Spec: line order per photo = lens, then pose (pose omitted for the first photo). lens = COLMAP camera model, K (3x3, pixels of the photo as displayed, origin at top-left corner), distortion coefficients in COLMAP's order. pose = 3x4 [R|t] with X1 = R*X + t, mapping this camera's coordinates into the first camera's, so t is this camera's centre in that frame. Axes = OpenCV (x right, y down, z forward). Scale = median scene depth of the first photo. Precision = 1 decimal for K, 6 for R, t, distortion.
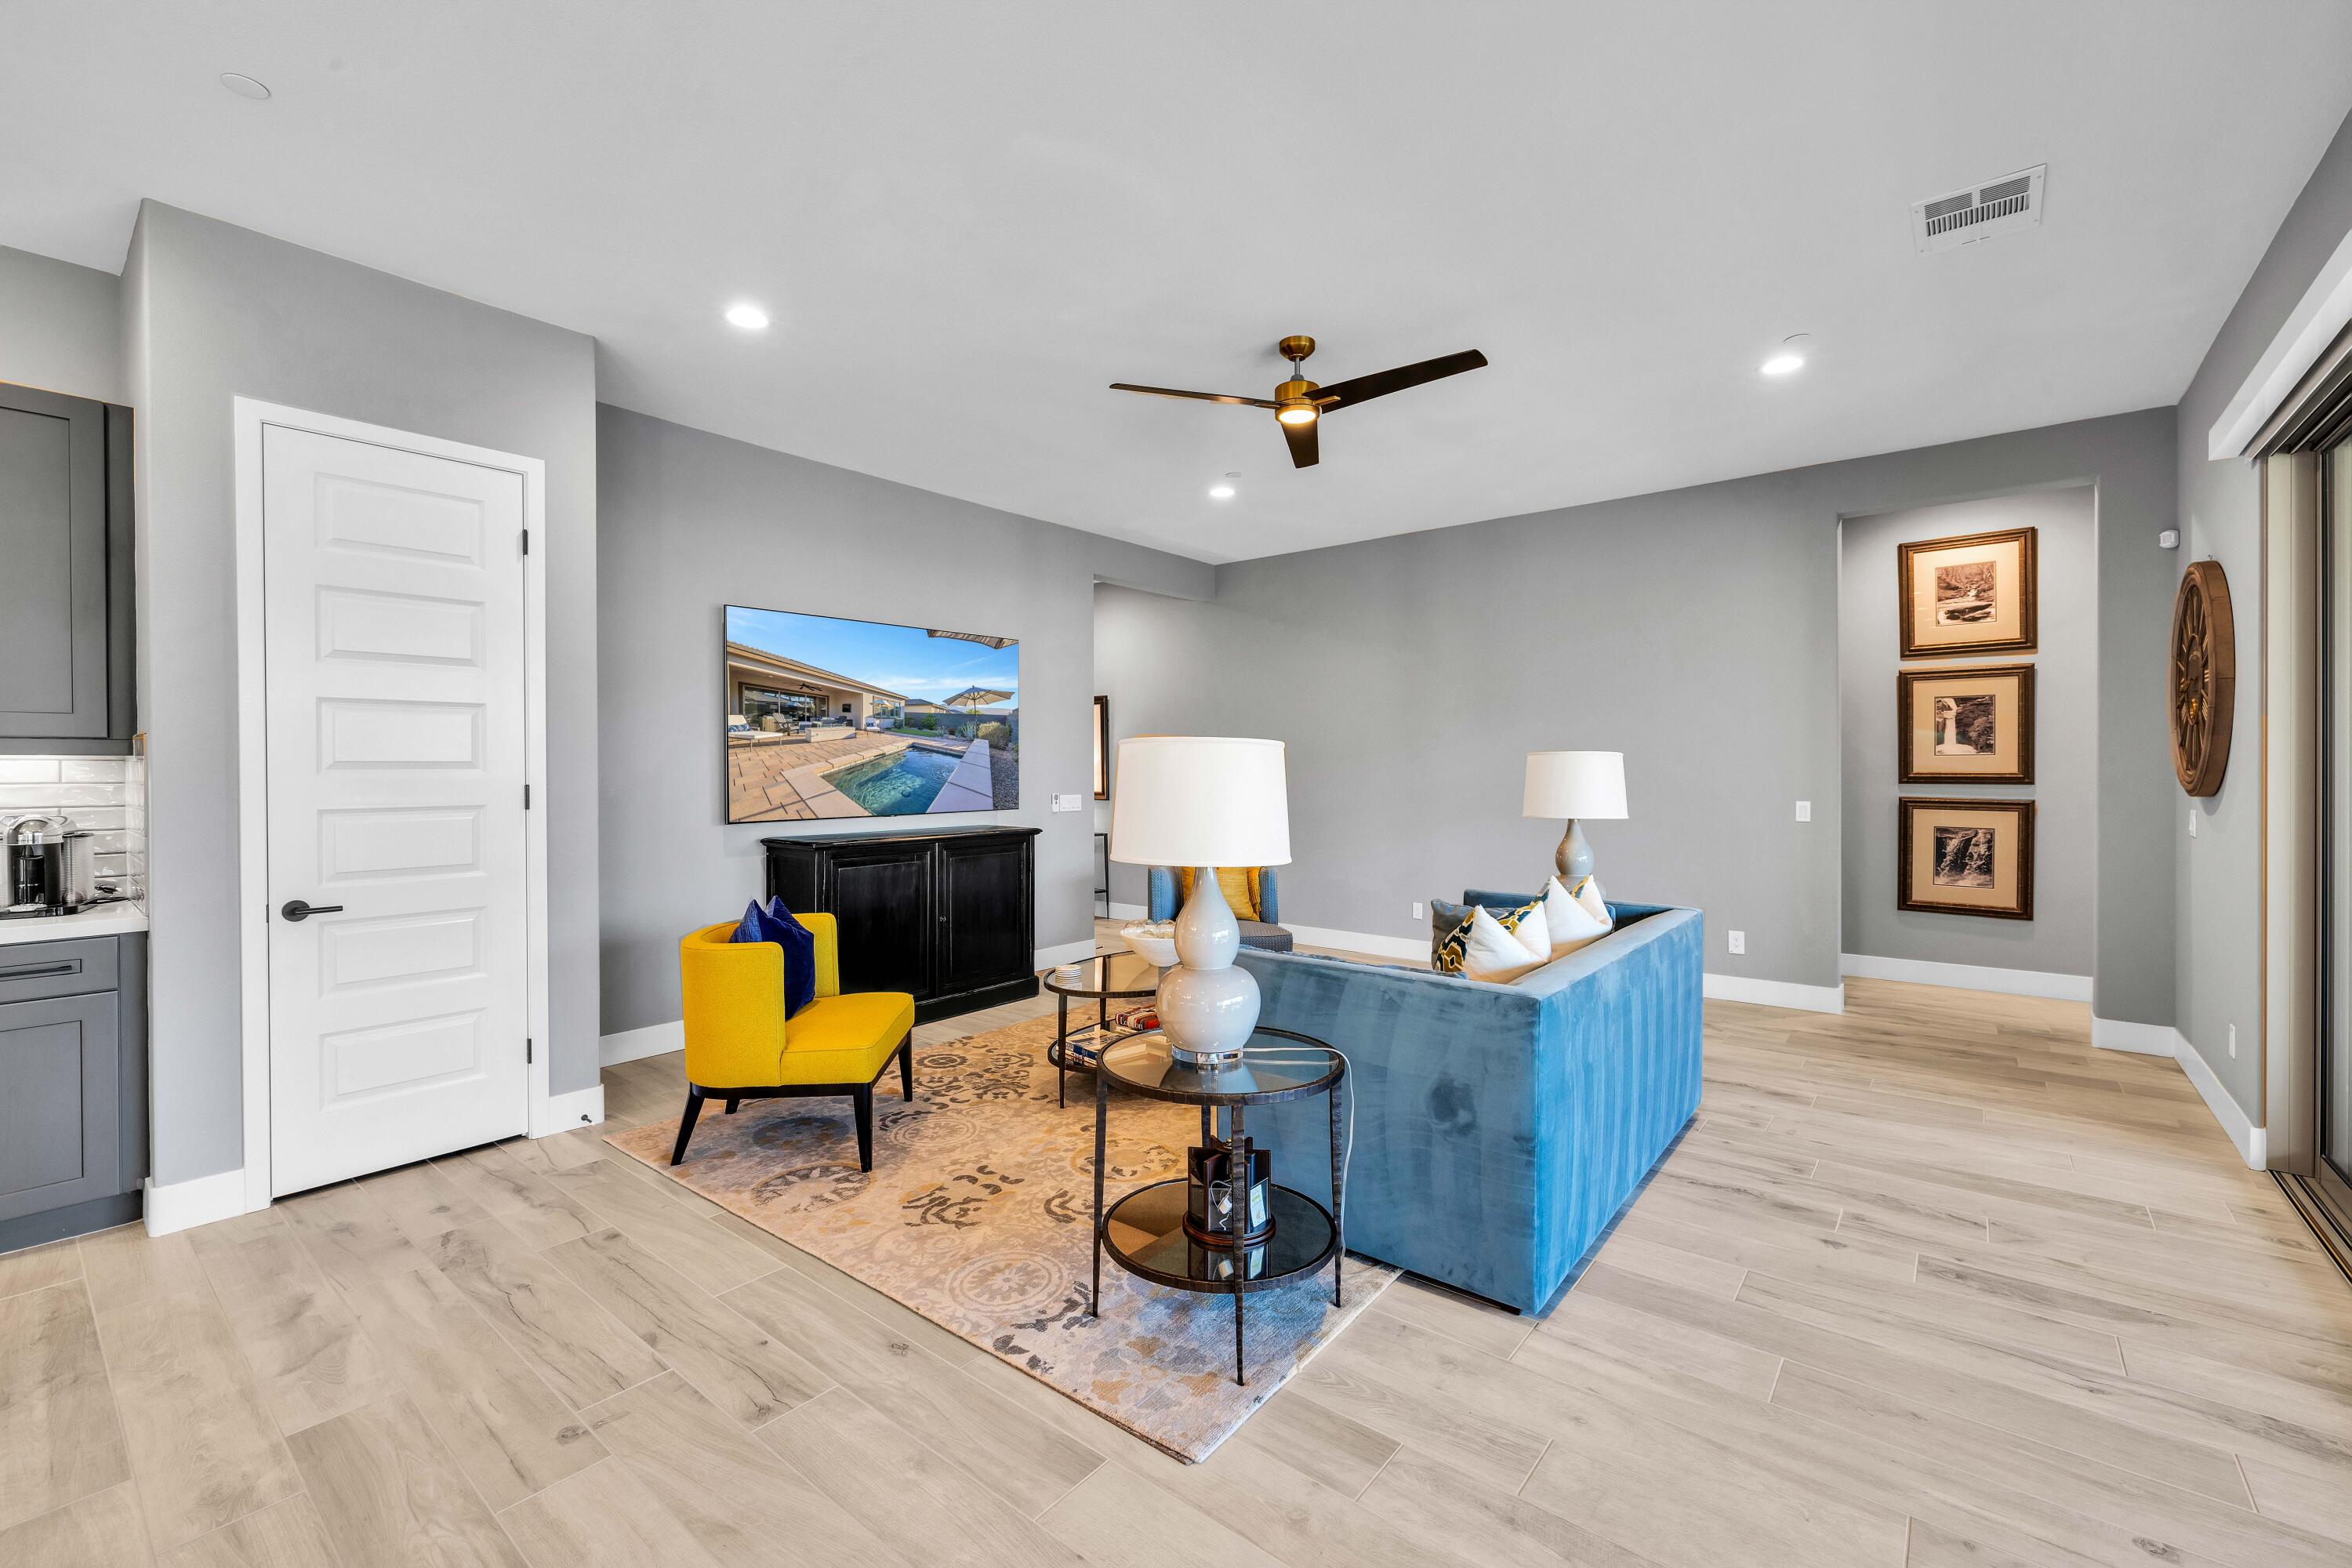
lens RADIAL K [[984.7, 0, 1162.2], [0, 984.7, 772.7], [0, 0, 1]] dist [0.000232, 0.000476]
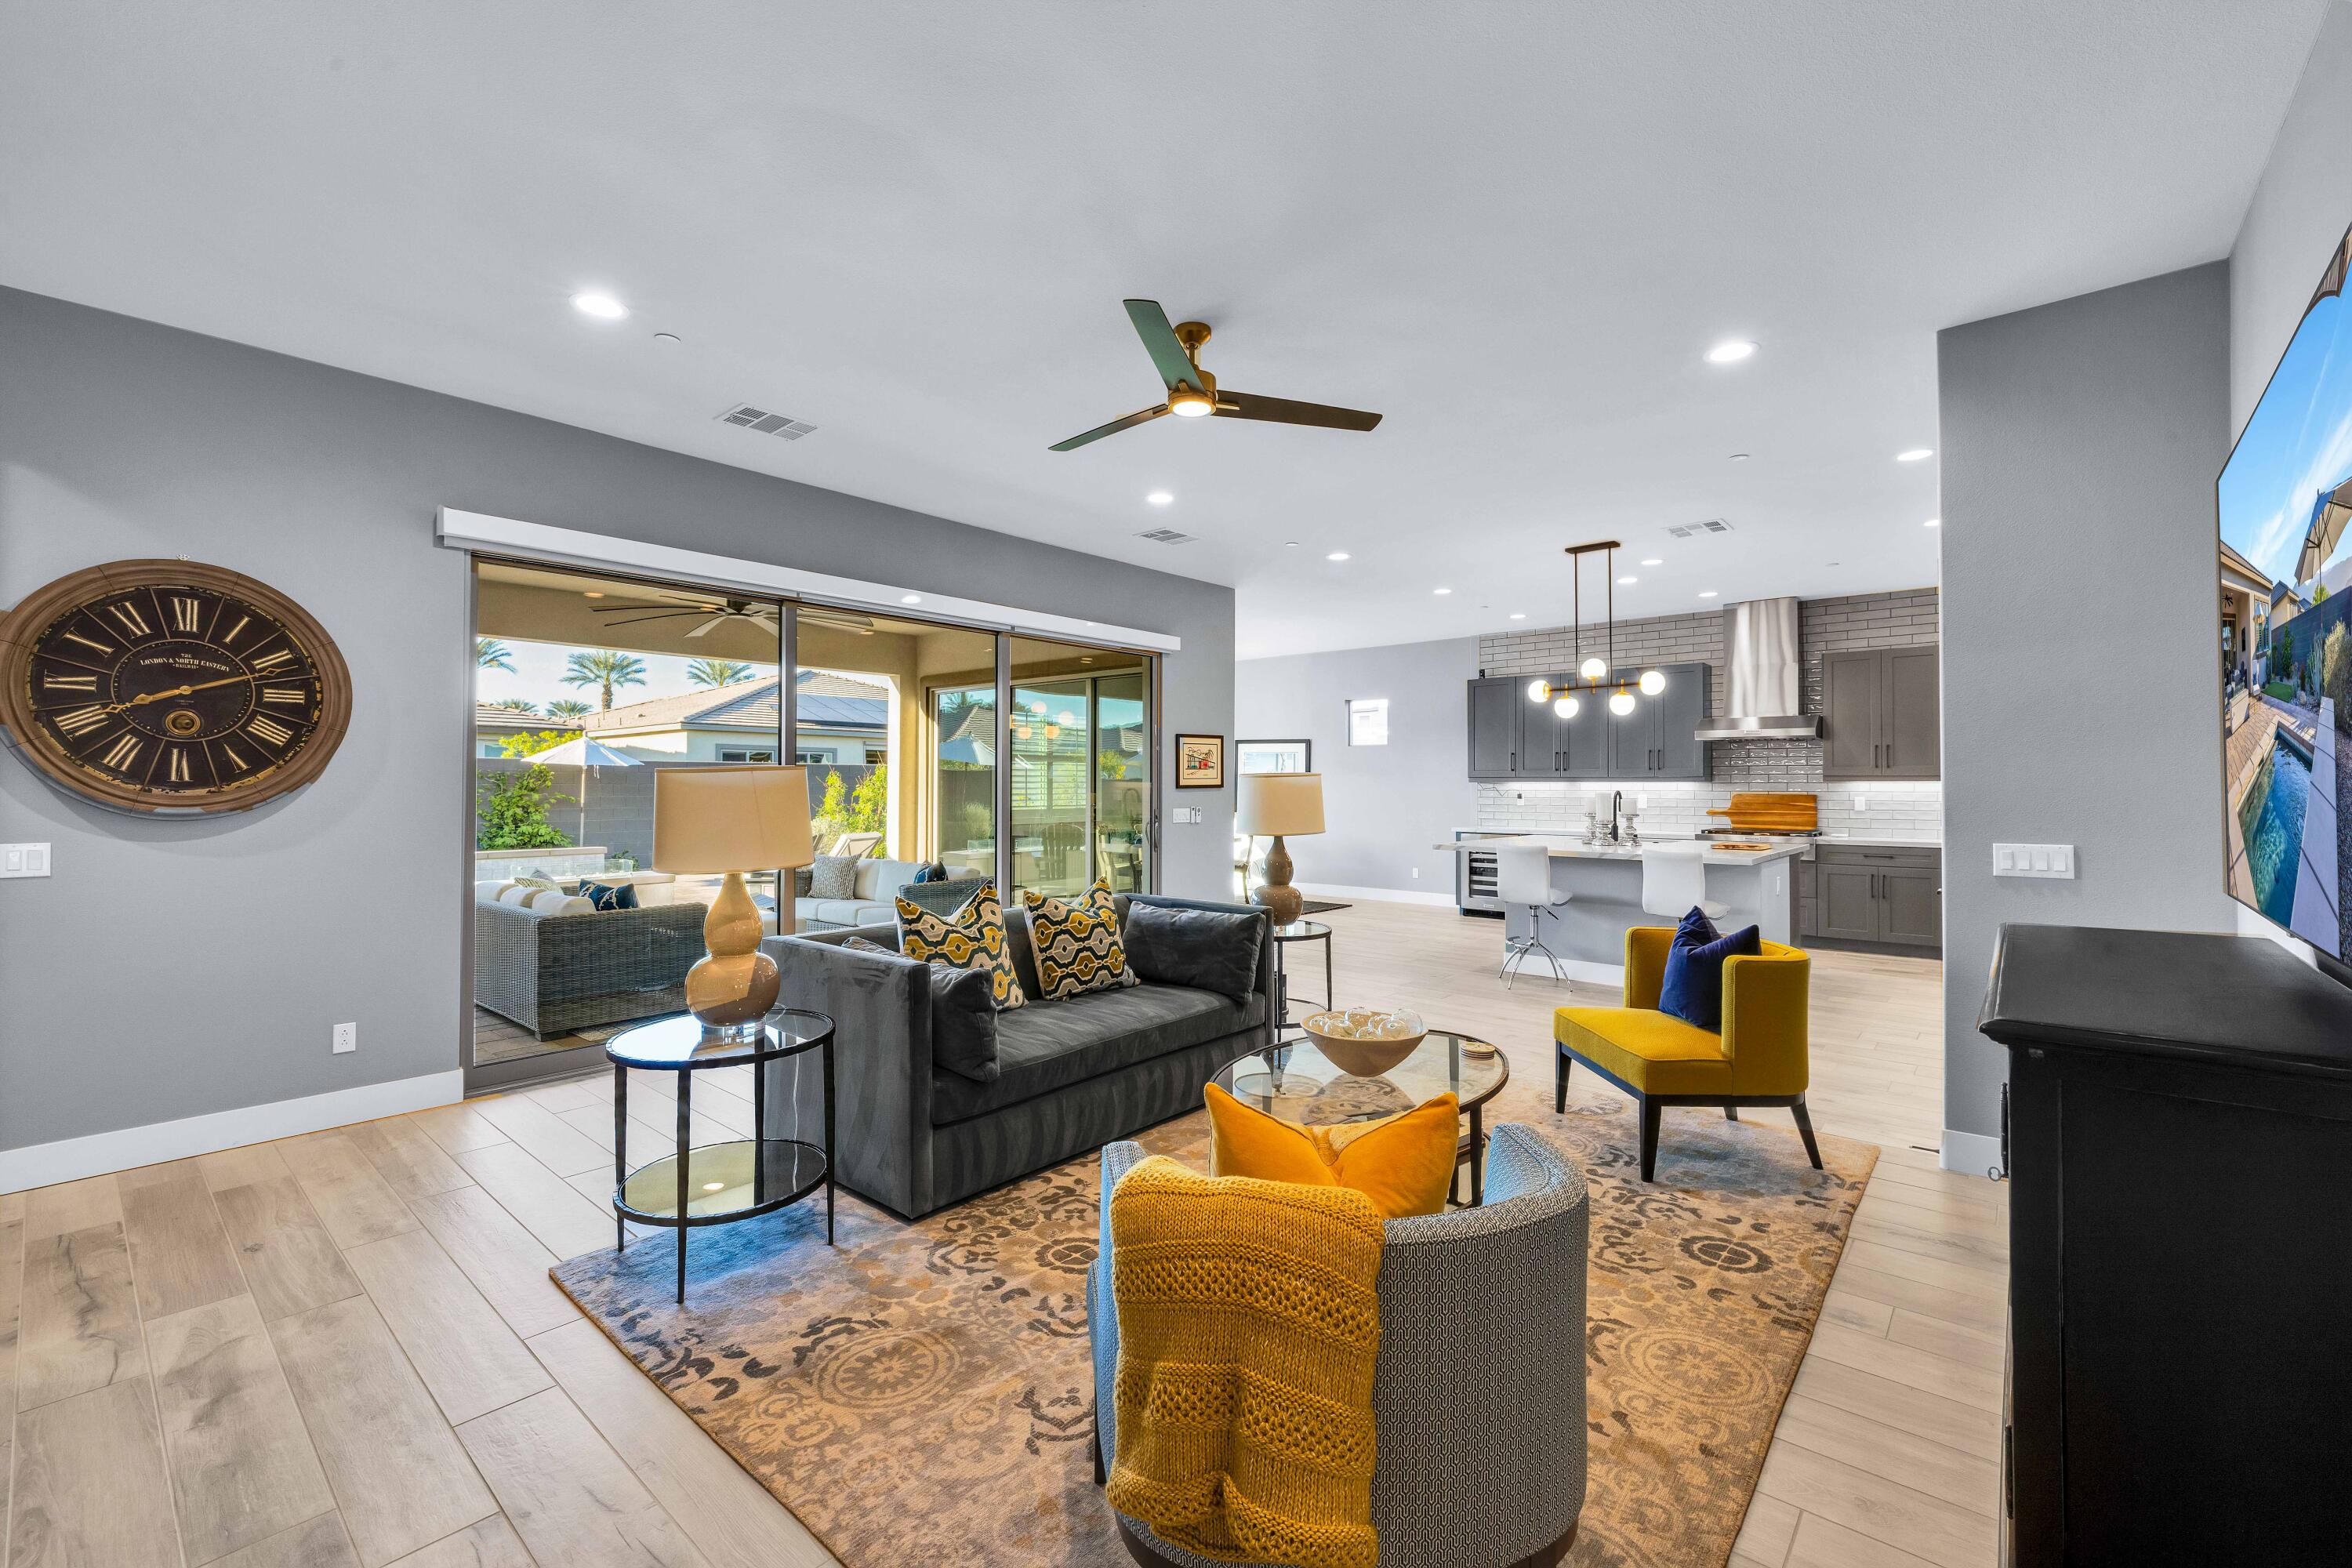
lens RADIAL K [[981.6, 0, 1173.7], [0, 981.6, 781.9], [0, 0, 1]] dist [0.000506, 0.000051]
pose [[-0.999736, -0.000368, 0.022957, 0.099262], [-0.000319, 0.999998, 0.002126, -0.008712], [-0.022957, 0.002118, -0.999734, 1.414042]]
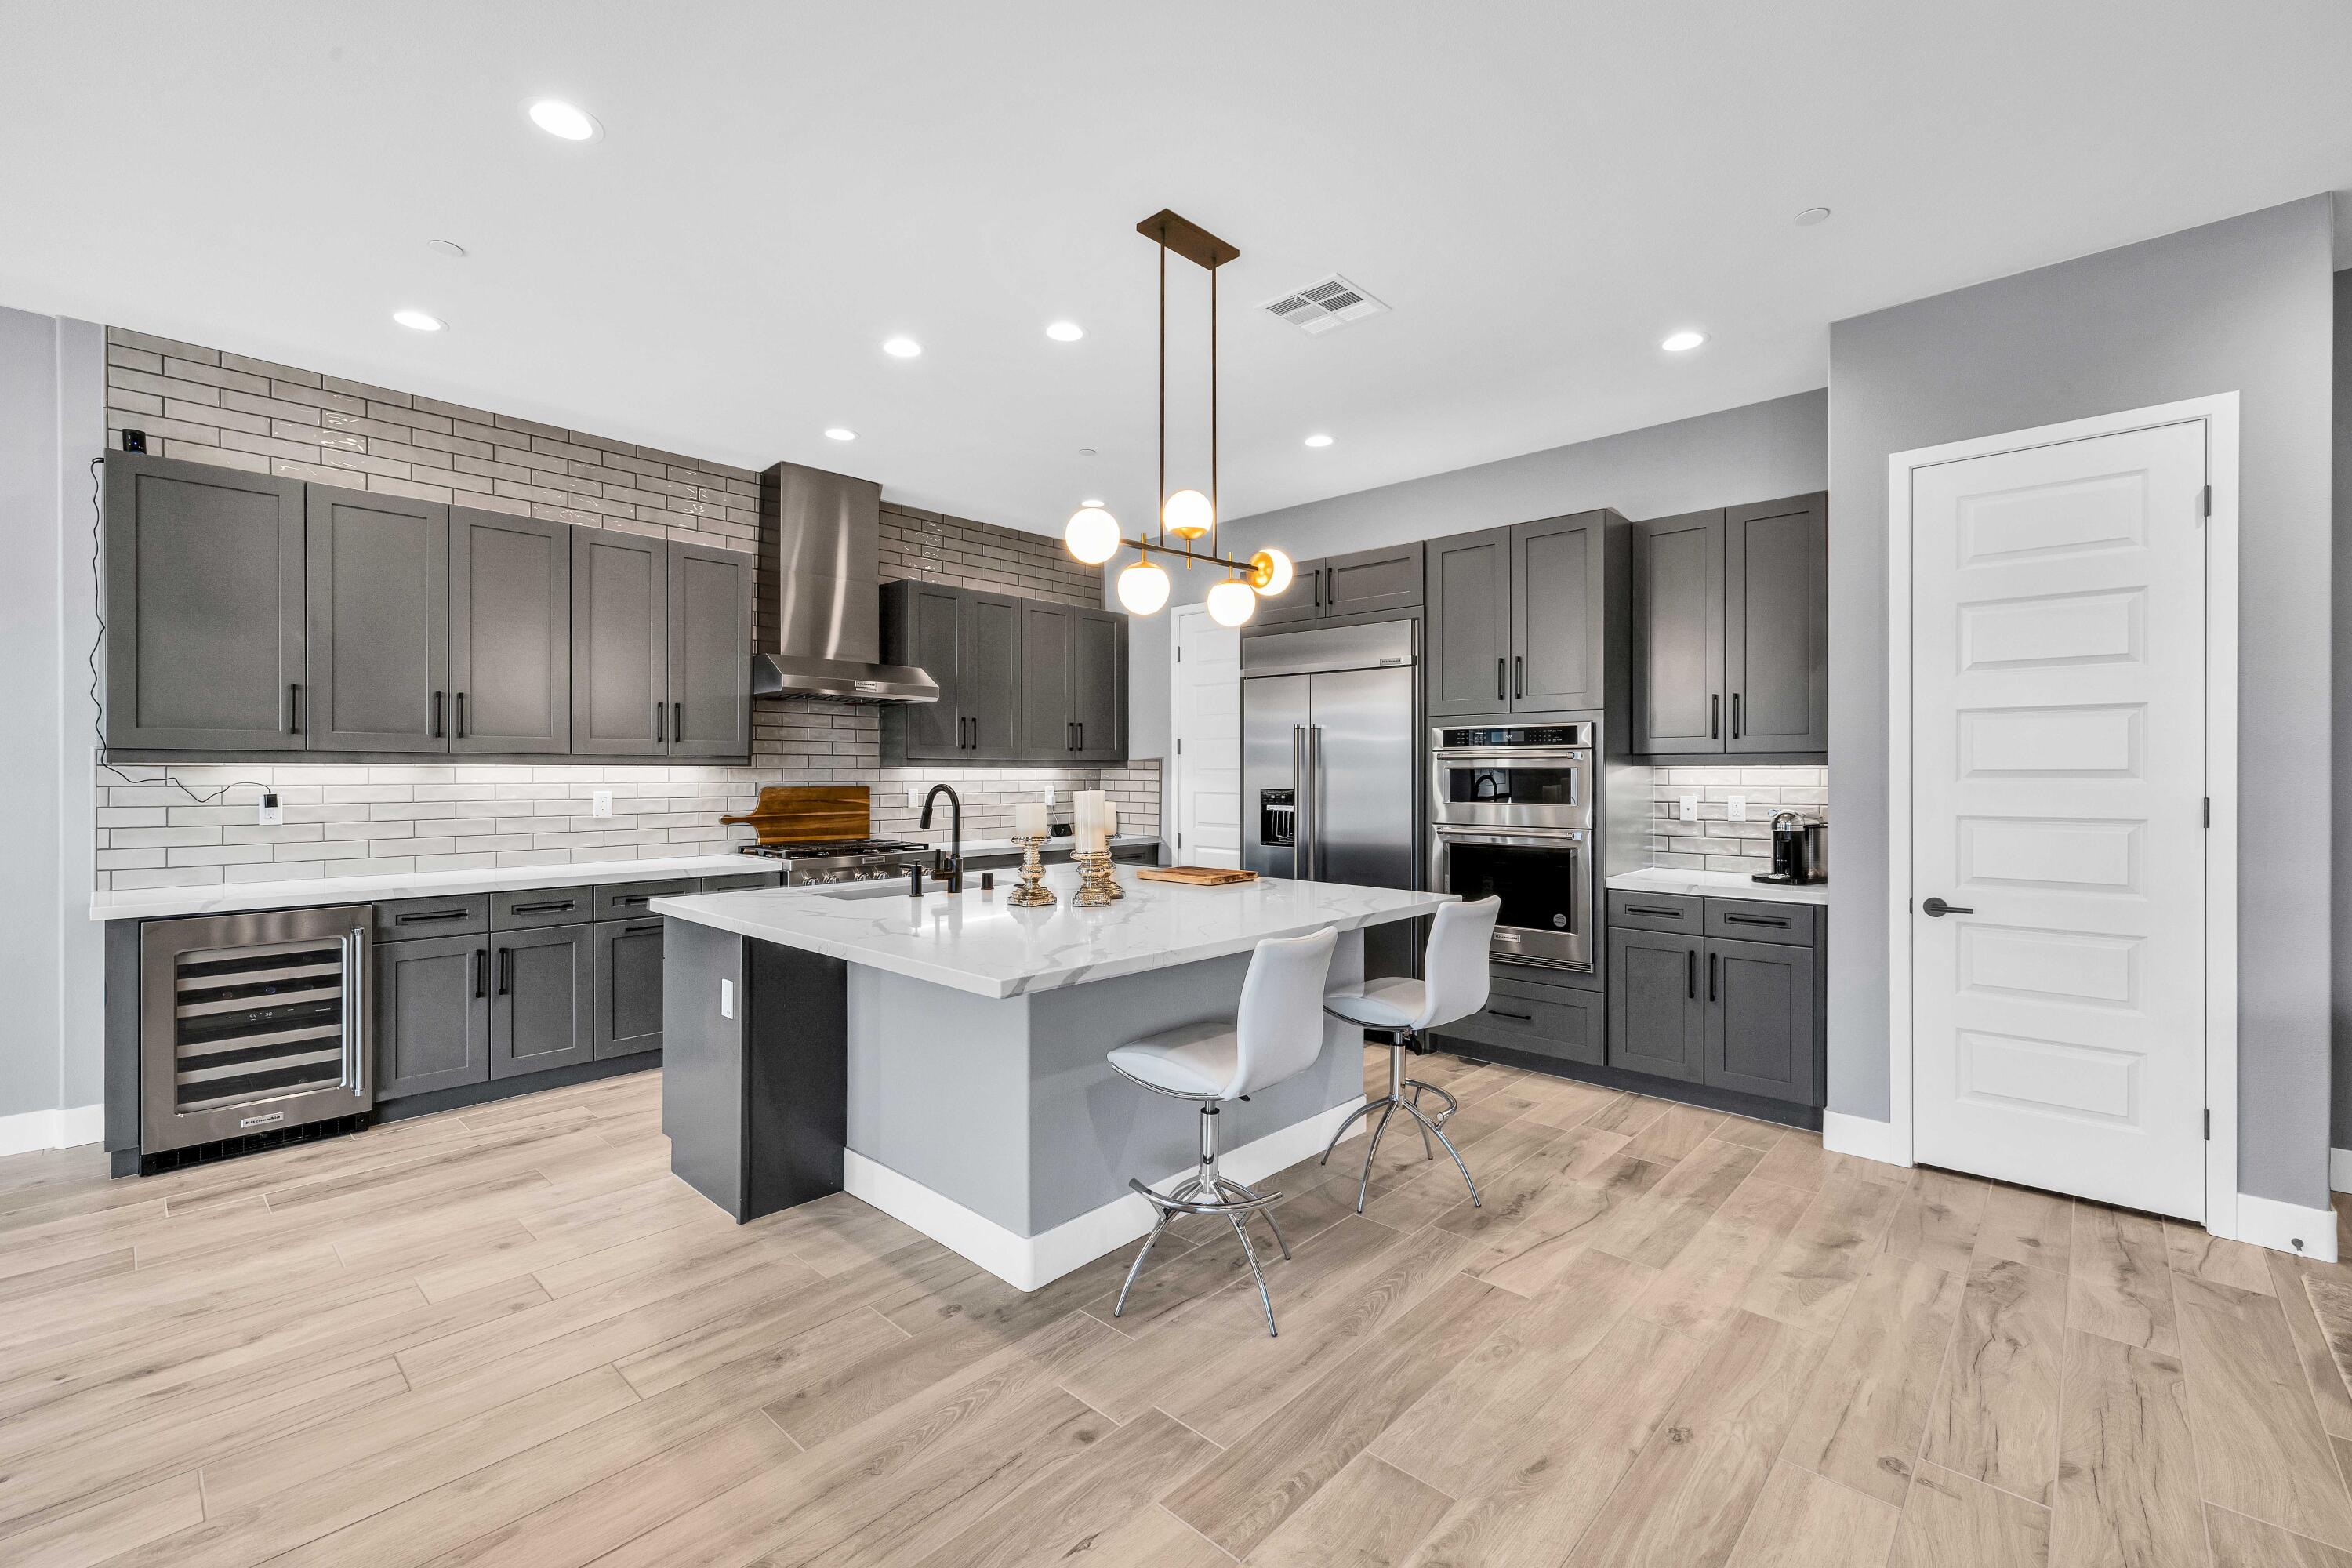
lens RADIAL K [[994.5, 0, 1170.5], [0, 994.5, 784.4], [0, 0, 1]] dist [0.003226, -0.000158]
pose [[-0.065852, 0.012262, -0.997754, 0.160819], [-0.006533, 0.999898, 0.012720, -0.002608], [0.997808, 0.007356, -0.065765, 0.134626]]
